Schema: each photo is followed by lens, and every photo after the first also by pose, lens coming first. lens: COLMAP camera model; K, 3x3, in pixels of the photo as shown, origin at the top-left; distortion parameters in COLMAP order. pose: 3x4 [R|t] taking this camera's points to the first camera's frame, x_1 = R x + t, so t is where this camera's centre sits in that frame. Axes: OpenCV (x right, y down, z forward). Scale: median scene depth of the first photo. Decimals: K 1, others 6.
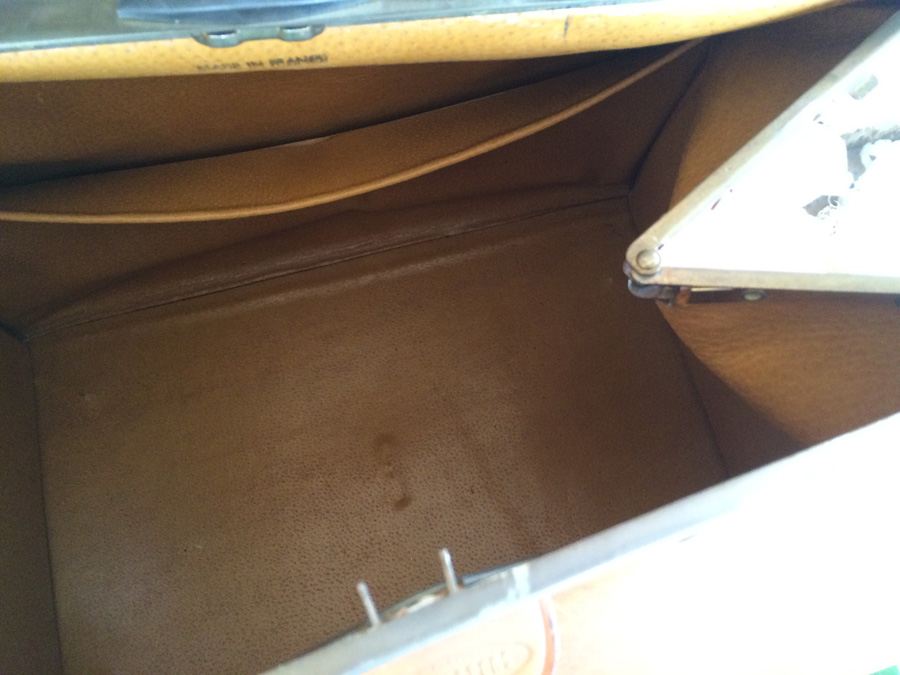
lens RADIAL K [[776.7, 0, 450.0], [0, 776.7, 337.5], [0, 0, 1]] dist [0.074214, -0.090112]
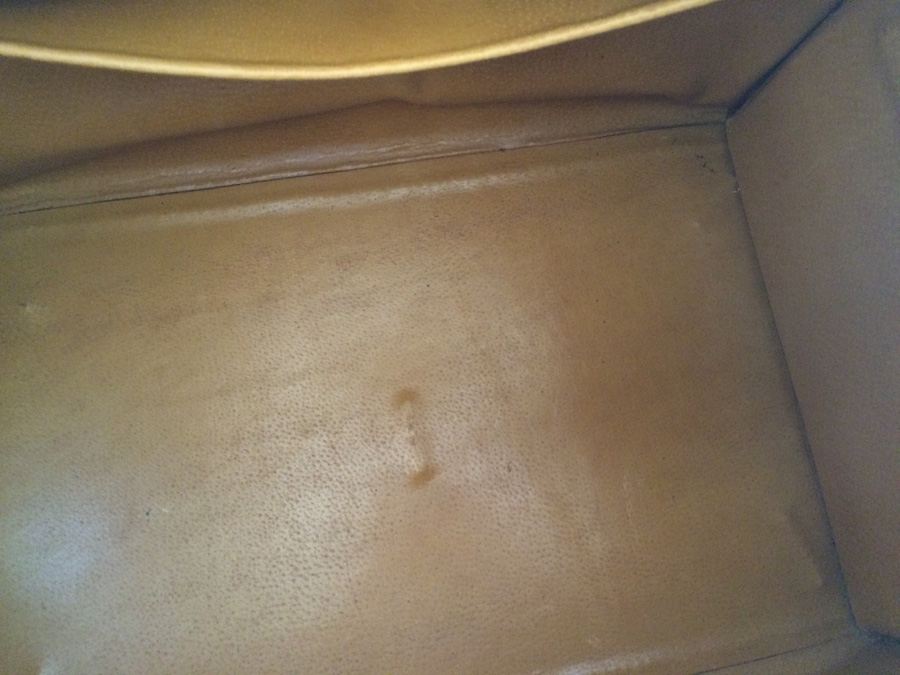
lens RADIAL K [[776.7, 0, 450.0], [0, 776.7, 337.5], [0, 0, 1]] dist [0.074214, -0.090112]
pose [[0.993601, 0.092808, 0.064376, -0.098655], [-0.098333, 0.991188, 0.088754, -0.004910], [-0.055572, -0.094516, 0.993971, 0.206799]]
